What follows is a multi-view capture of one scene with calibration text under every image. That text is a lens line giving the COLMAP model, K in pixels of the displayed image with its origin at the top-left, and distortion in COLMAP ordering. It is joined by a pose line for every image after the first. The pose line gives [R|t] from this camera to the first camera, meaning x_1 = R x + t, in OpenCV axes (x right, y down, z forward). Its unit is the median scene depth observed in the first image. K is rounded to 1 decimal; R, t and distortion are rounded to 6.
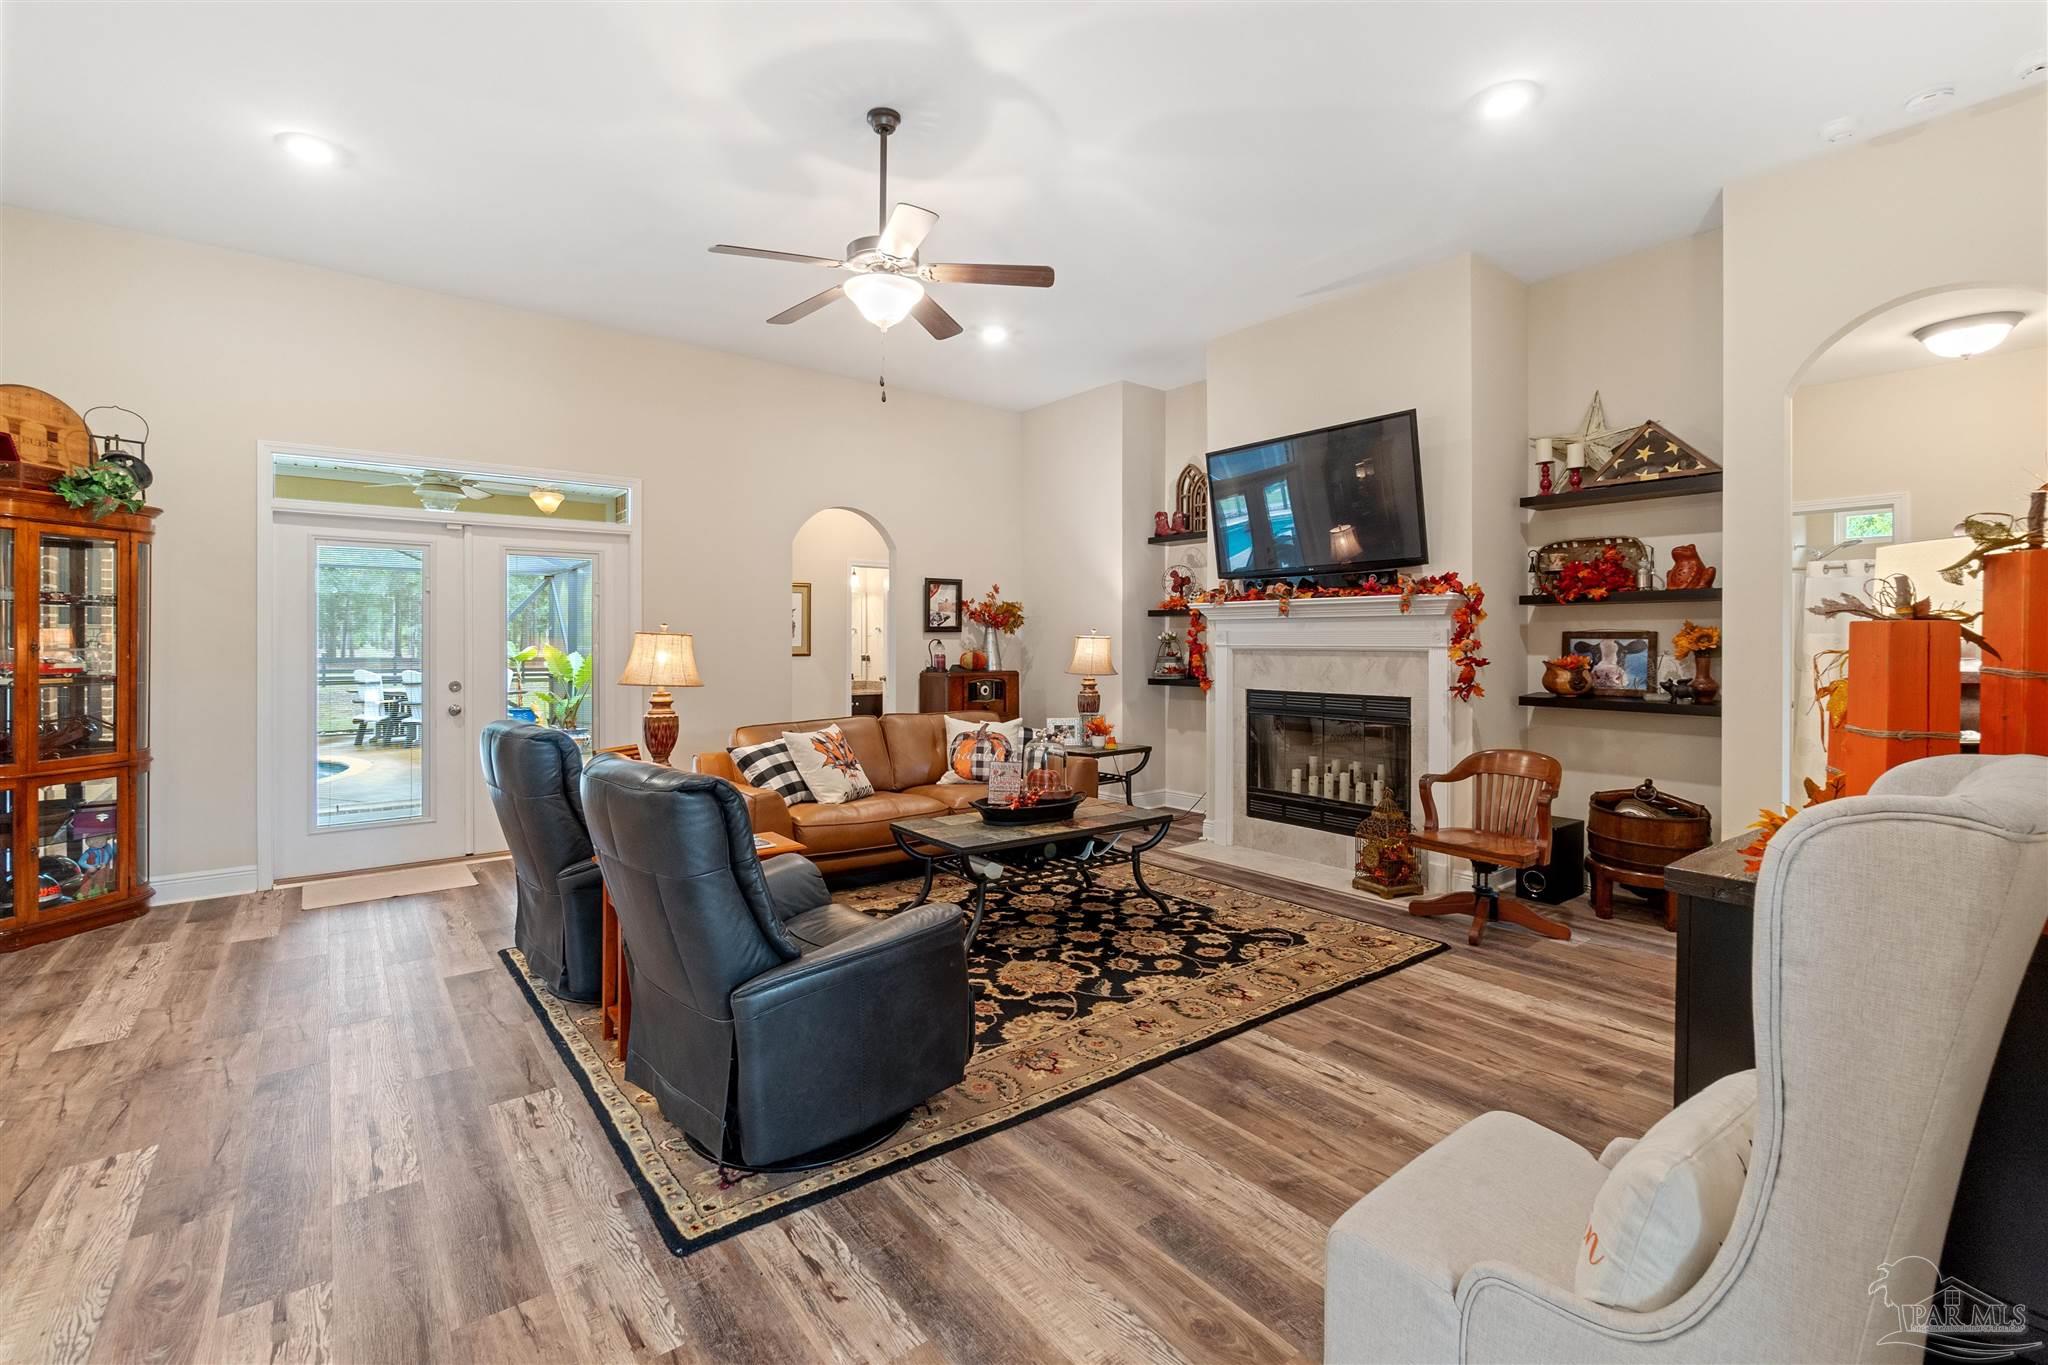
lens RADIAL K [[909.7, 0, 1024.4], [0, 909.7, 643.2], [0, 0, 1]] dist [-0.004363, -0.000412]
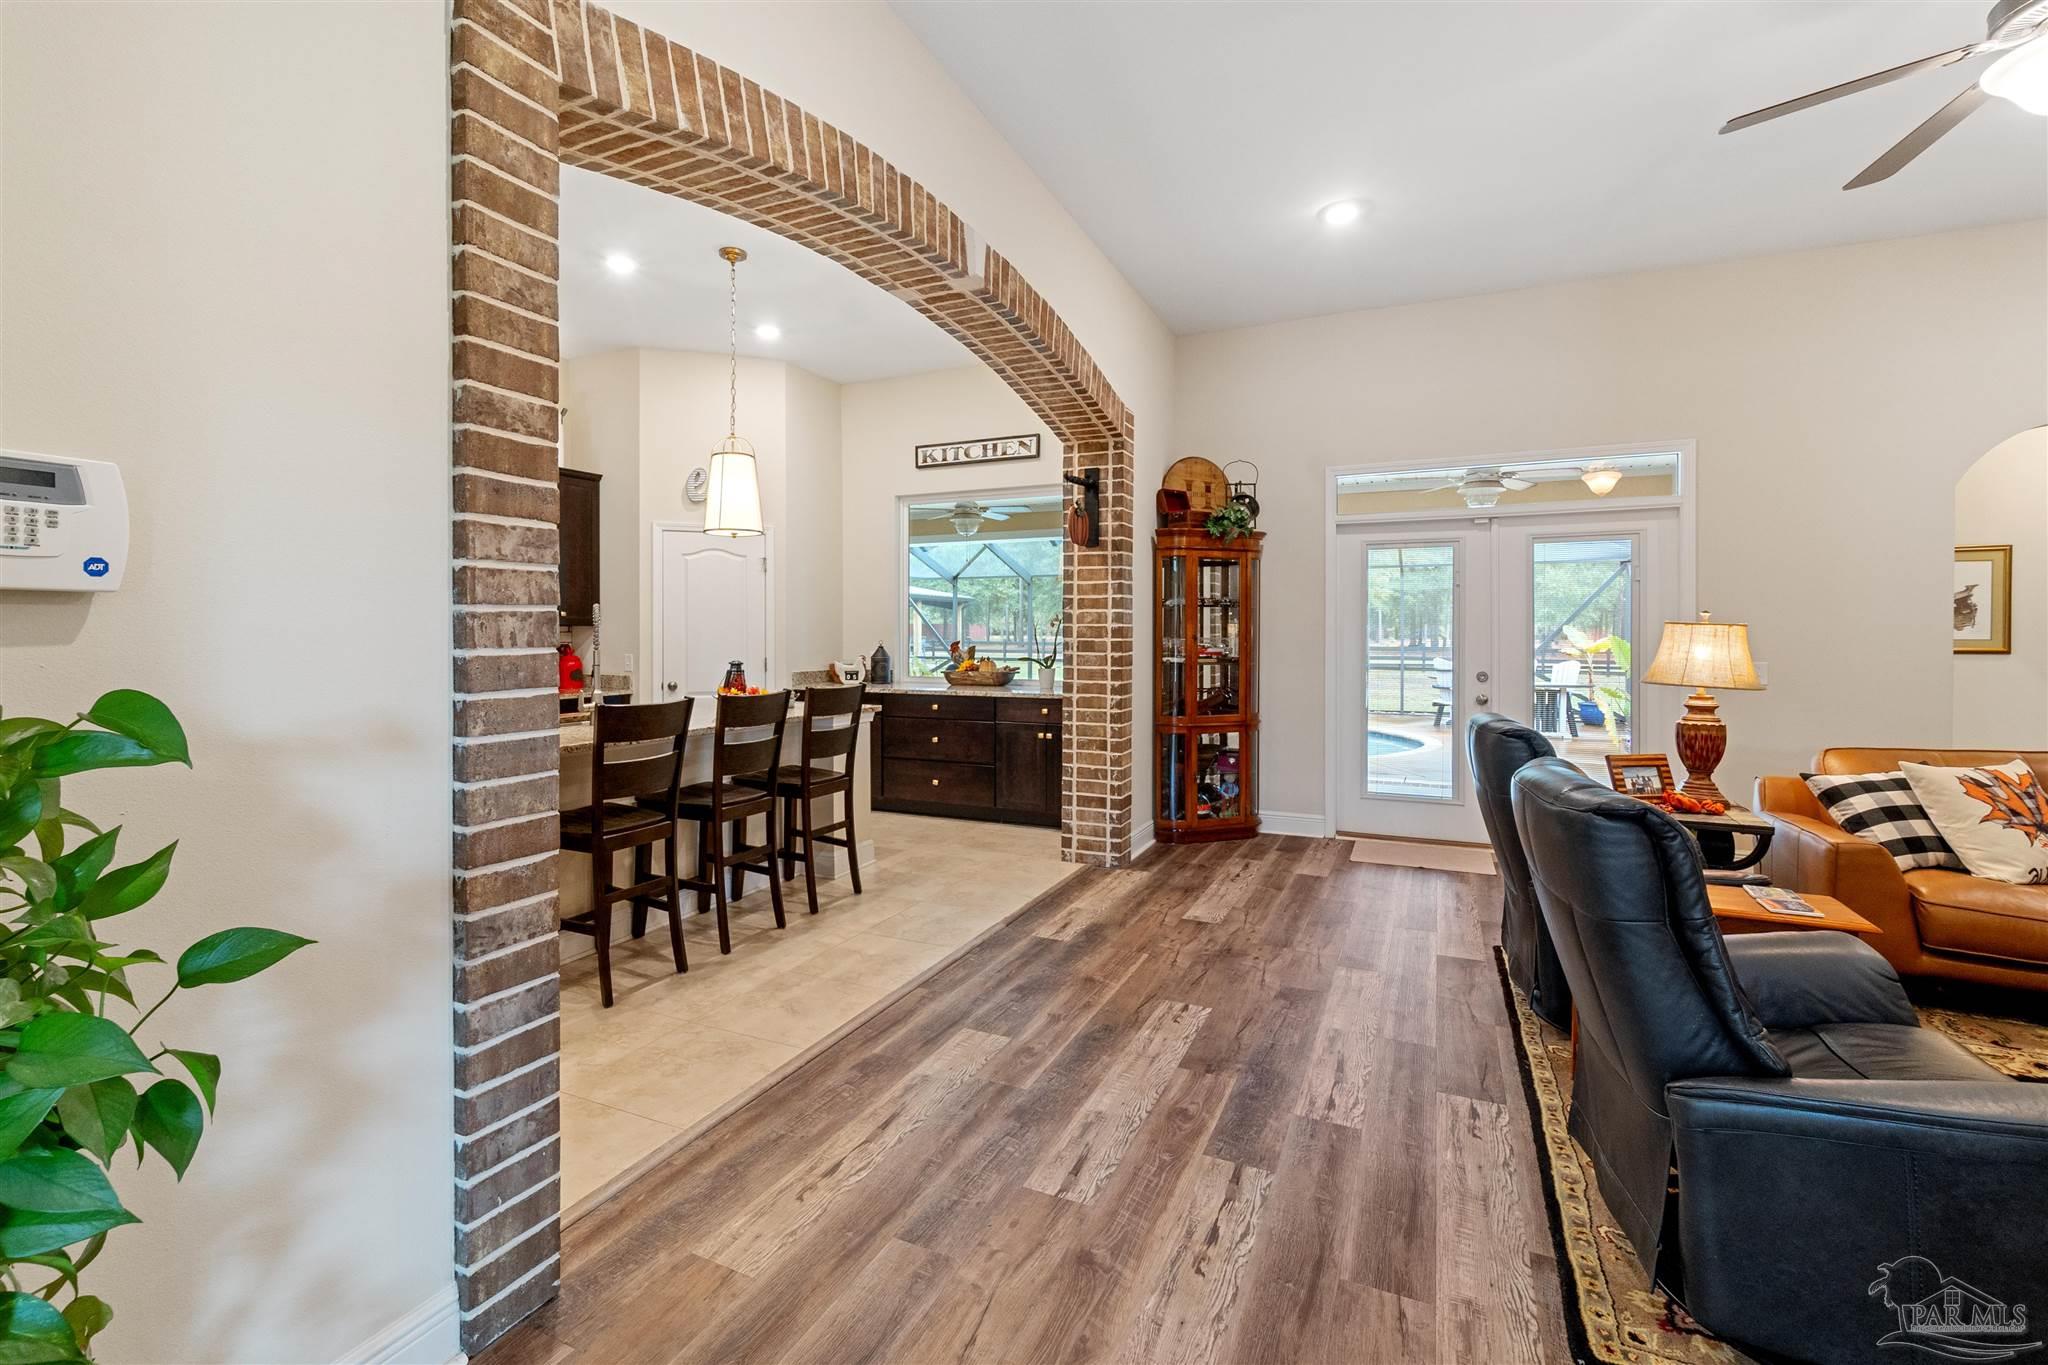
lens RADIAL K [[906.4, 0, 992.4], [0, 906.4, 638.7], [0, 0, 1]] dist [-0.001135, 0.001787]
pose [[0.438370, 0.005518, -0.898778, 0.069778], [-0.000999, 0.999984, 0.005652, -0.000646], [0.898794, -0.001579, 0.438368, 0.079080]]
